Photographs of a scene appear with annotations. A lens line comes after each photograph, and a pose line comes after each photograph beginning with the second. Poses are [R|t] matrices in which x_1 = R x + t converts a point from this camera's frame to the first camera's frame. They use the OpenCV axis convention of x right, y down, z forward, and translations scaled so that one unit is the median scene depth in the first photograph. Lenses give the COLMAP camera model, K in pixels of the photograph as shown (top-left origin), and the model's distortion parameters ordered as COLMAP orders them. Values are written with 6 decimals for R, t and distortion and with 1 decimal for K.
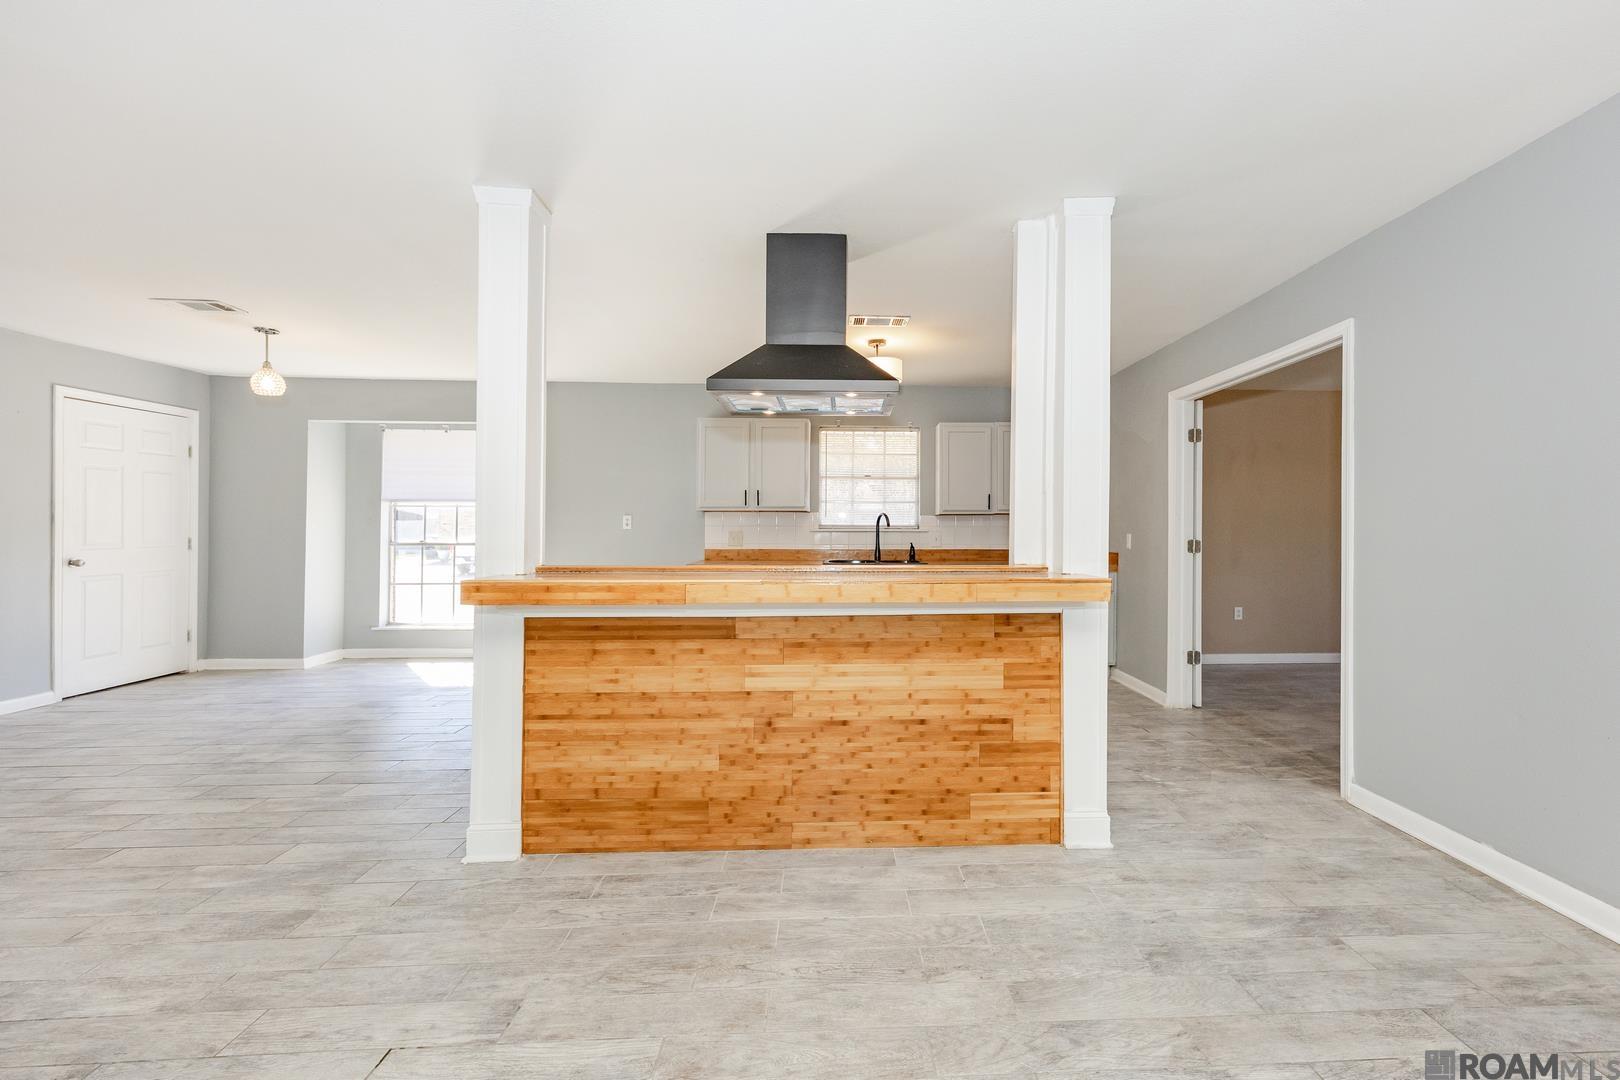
lens RADIAL K [[653.4, 0, 840.0], [0, 653.4, 522.4], [0, 0, 1]] dist [0.003843, 0.000247]
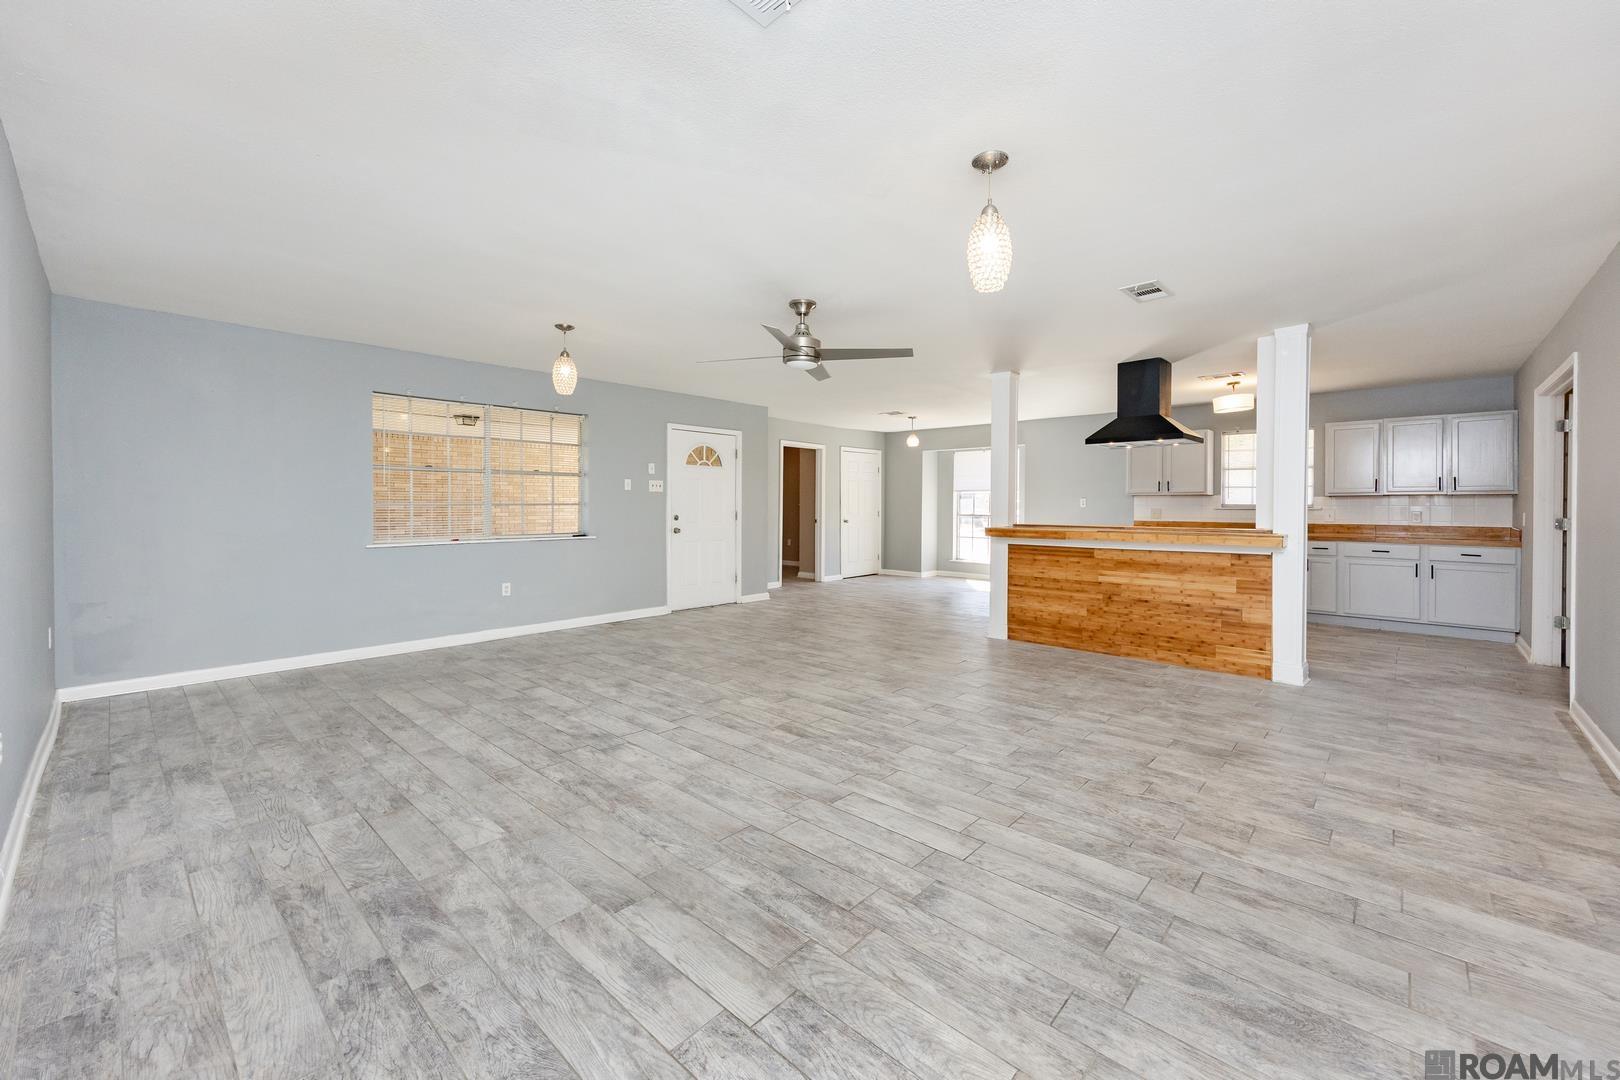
lens RADIAL K [[653.4, 0, 840.0], [0, 653.4, 522.4], [0, 0, 1]] dist [0.003843, 0.000247]
pose [[0.719733, 0.017960, -0.694019, 0.738687], [0.008450, 0.999365, 0.034625, -0.027115], [0.694200, -0.030785, 0.719124, -1.164997]]
